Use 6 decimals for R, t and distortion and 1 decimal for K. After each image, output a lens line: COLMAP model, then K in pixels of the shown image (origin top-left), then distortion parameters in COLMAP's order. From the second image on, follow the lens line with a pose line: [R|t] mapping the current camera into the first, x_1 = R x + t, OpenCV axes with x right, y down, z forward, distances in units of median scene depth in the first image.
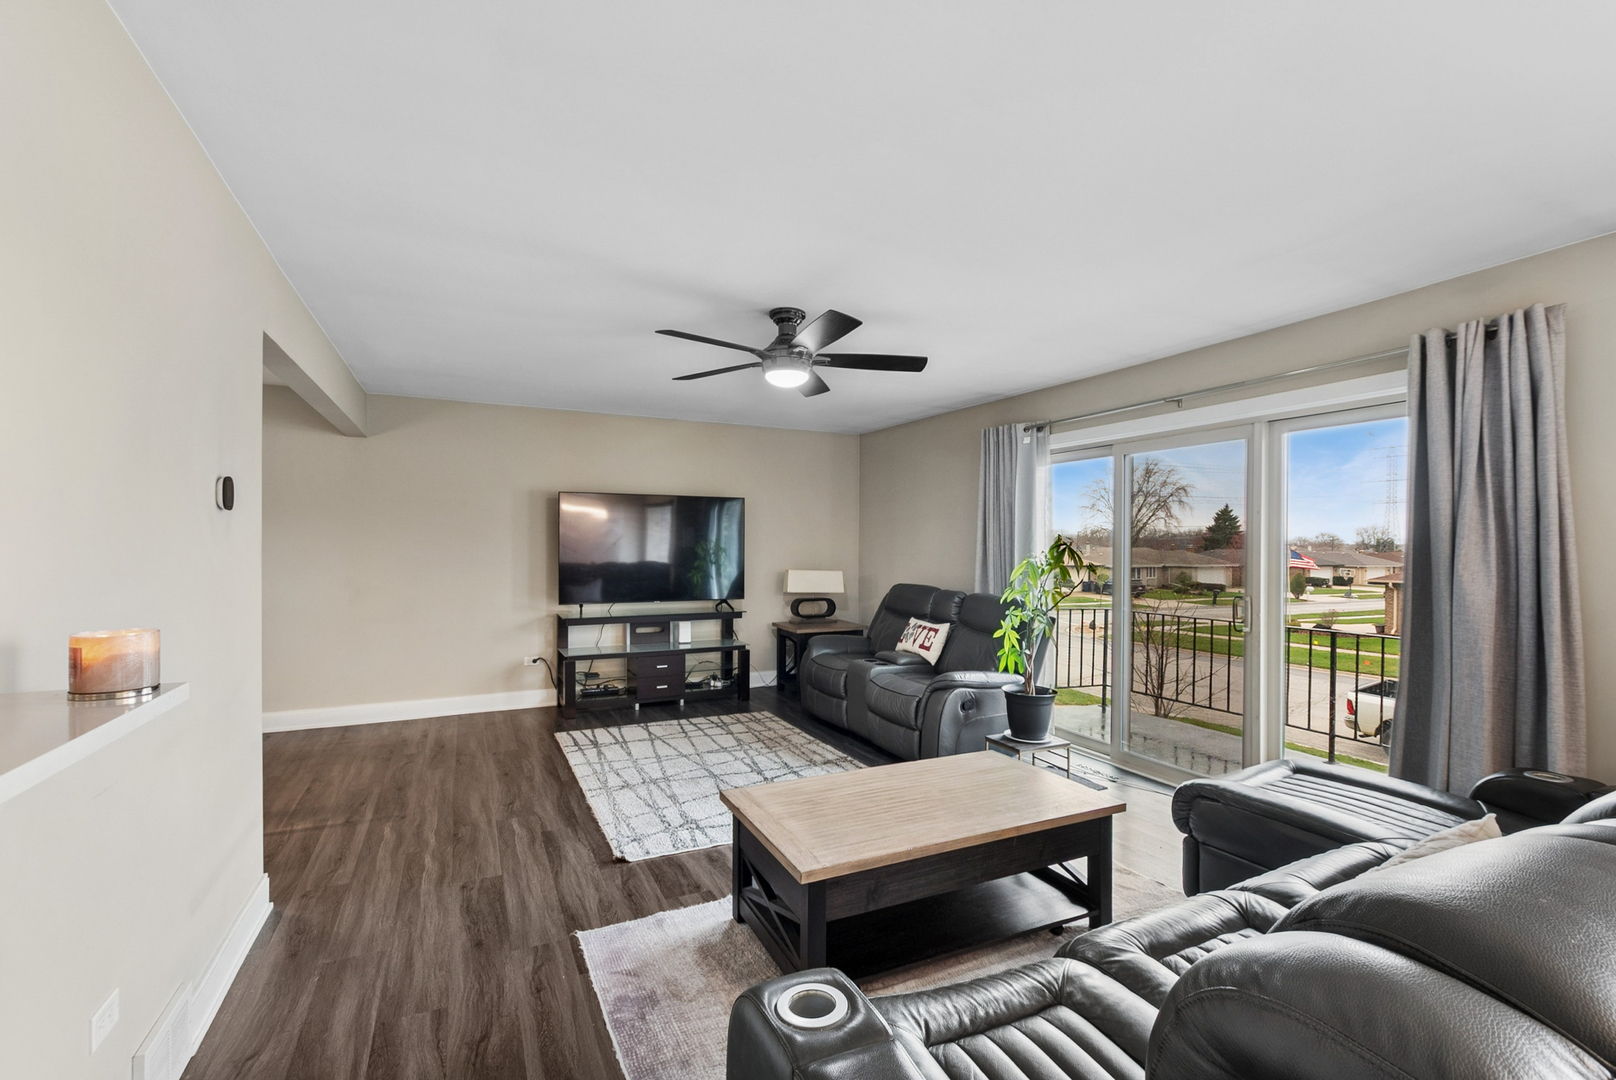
lens RADIAL K [[720.5, 0, 812.5], [0, 720.5, 547.9], [0, 0, 1]] dist [-0.016809, -0.000045]
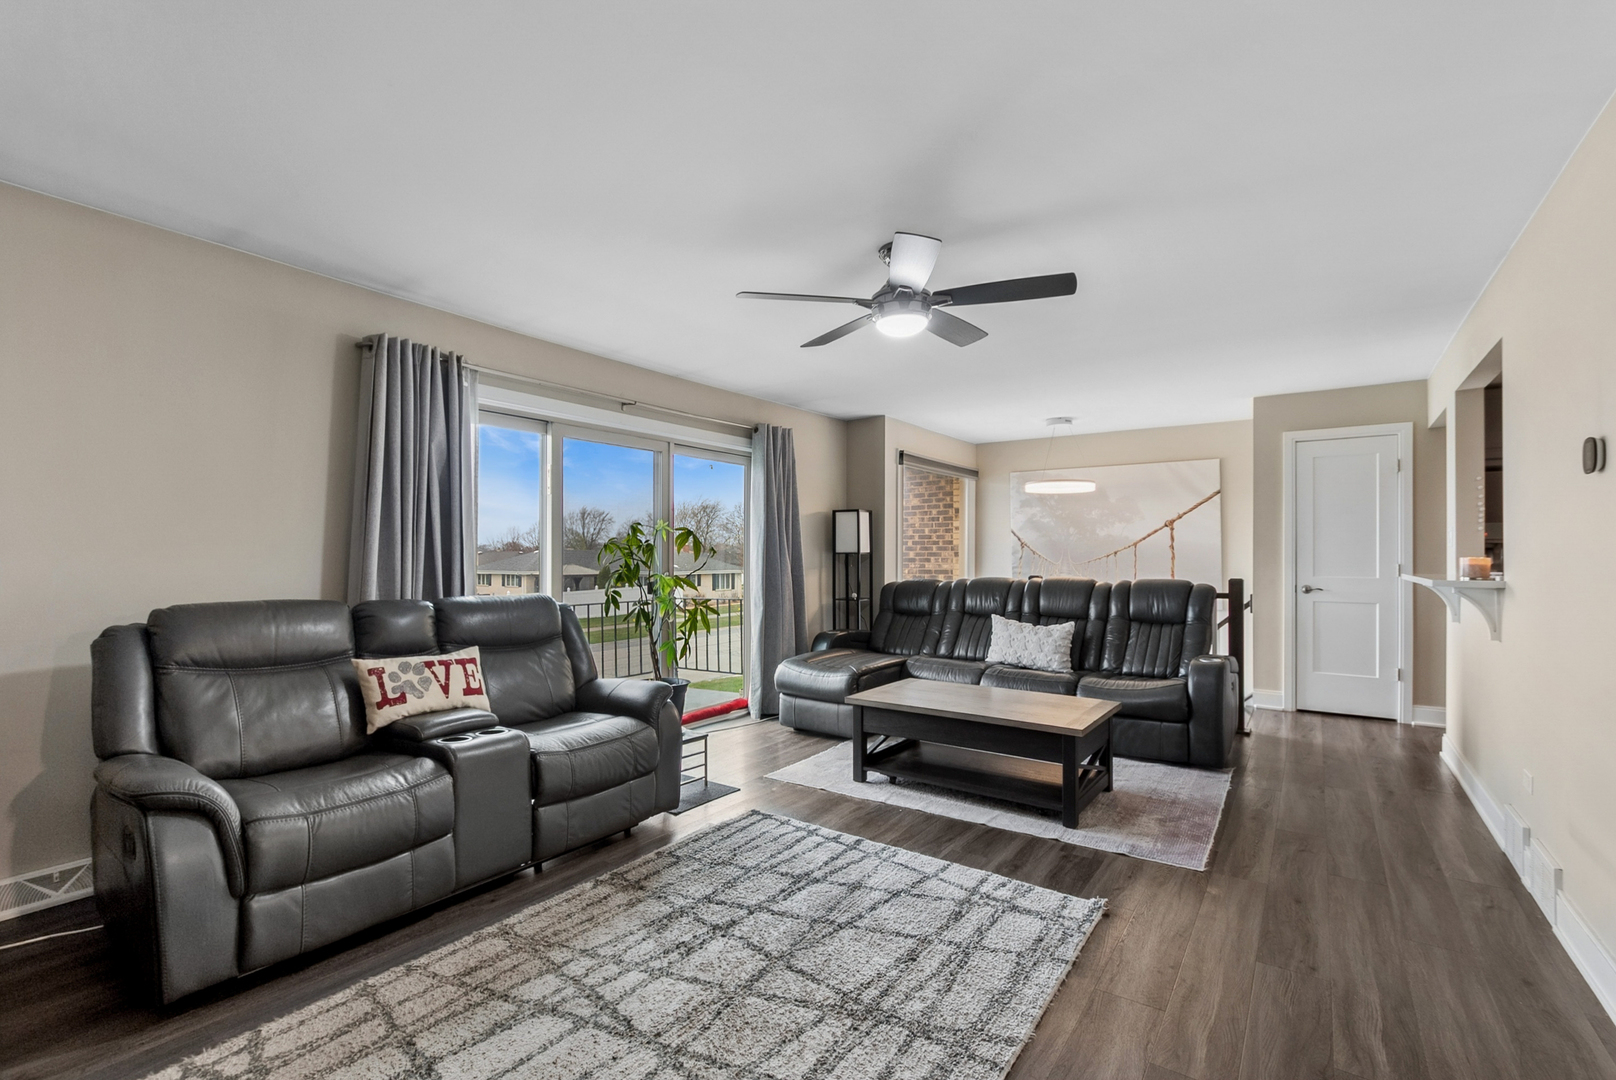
lens RADIAL K [[712.5, 0, 822.5], [0, 712.5, 542.3], [0, 0, 1]] dist [-0.012951, 0.000706]
pose [[-0.487570, 0.010162, 0.873025, -0.544744], [0.000260, 0.999934, -0.011494, 0.021839], [-0.873084, -0.005377, -0.487541, 1.112611]]
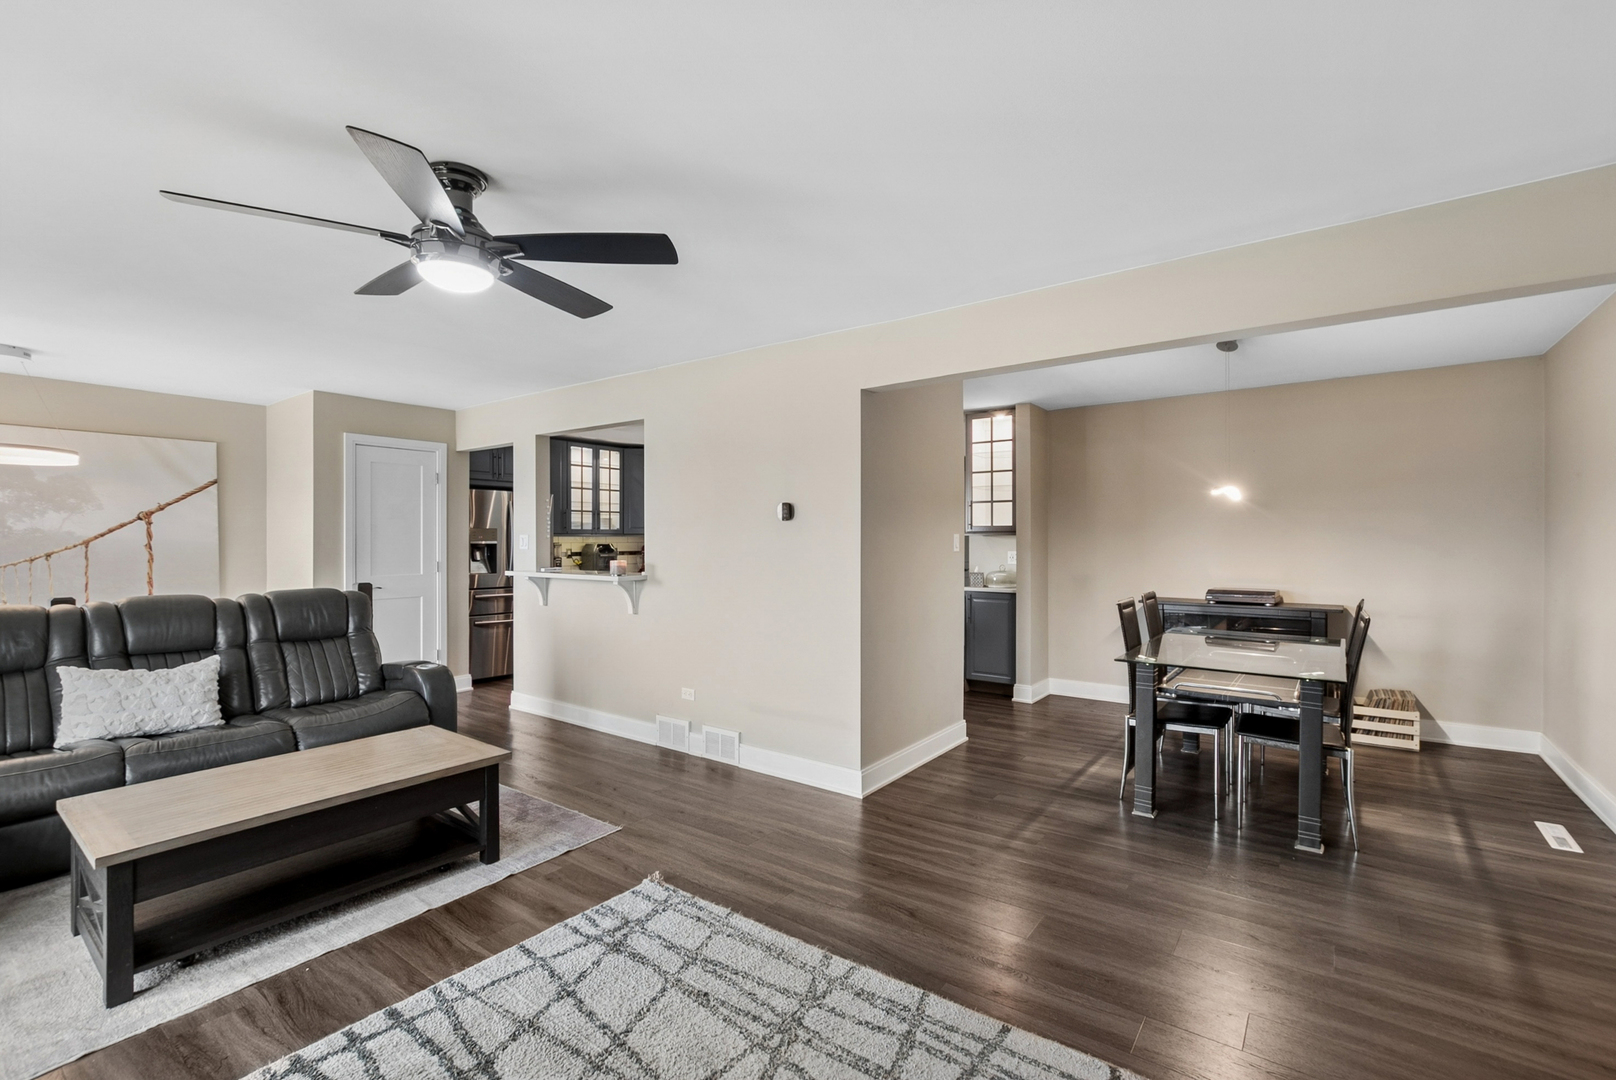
lens RADIAL K [[699.0, 0, 822.6], [0, 699.0, 545.7], [0, 0, 1]] dist [-0.010852, 0.000927]
pose [[-0.880866, -0.002282, -0.473361, -0.020965], [-0.006618, 0.999950, 0.007494, -0.003028], [0.473320, 0.009734, -0.880837, 1.260164]]
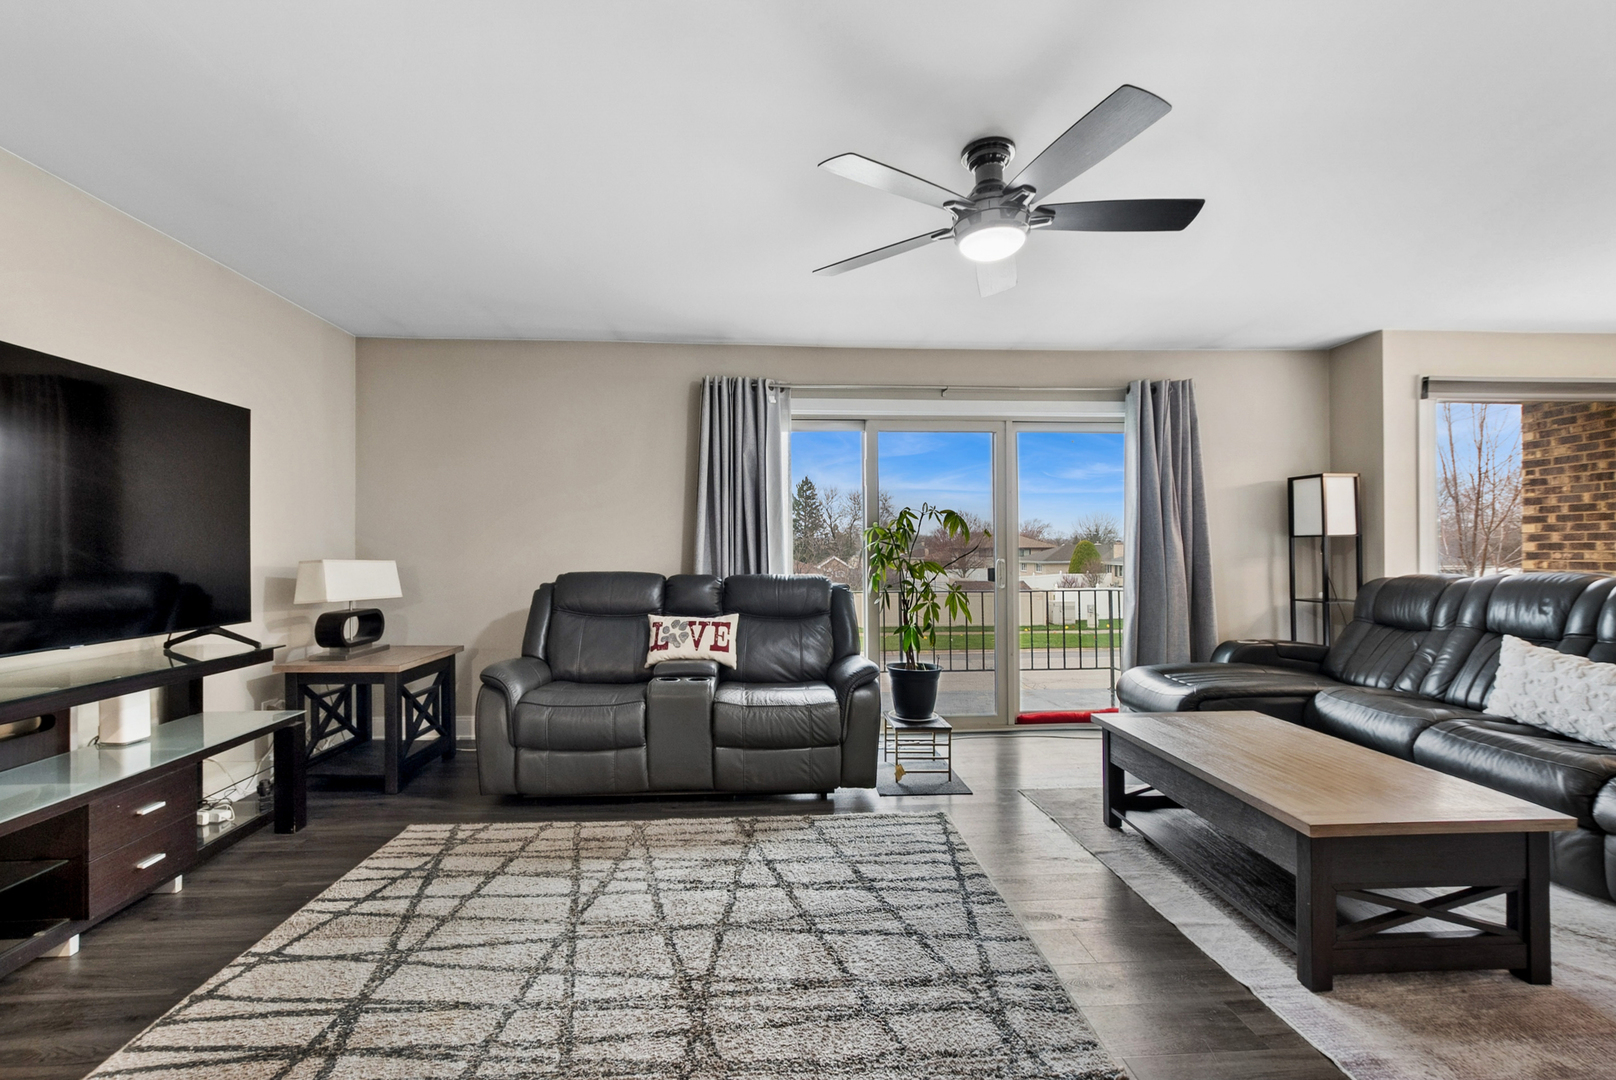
lens RADIAL K [[718.9, 0, 799.7], [0, 718.9, 539.5], [0, 0, 1]] dist [-0.012955, 0.000702]
pose [[0.387453, 0.004756, 0.921877, -0.550207], [0.011195, 0.999889, -0.009864, 0.034100], [-0.921821, 0.014142, 0.387357, 0.673220]]
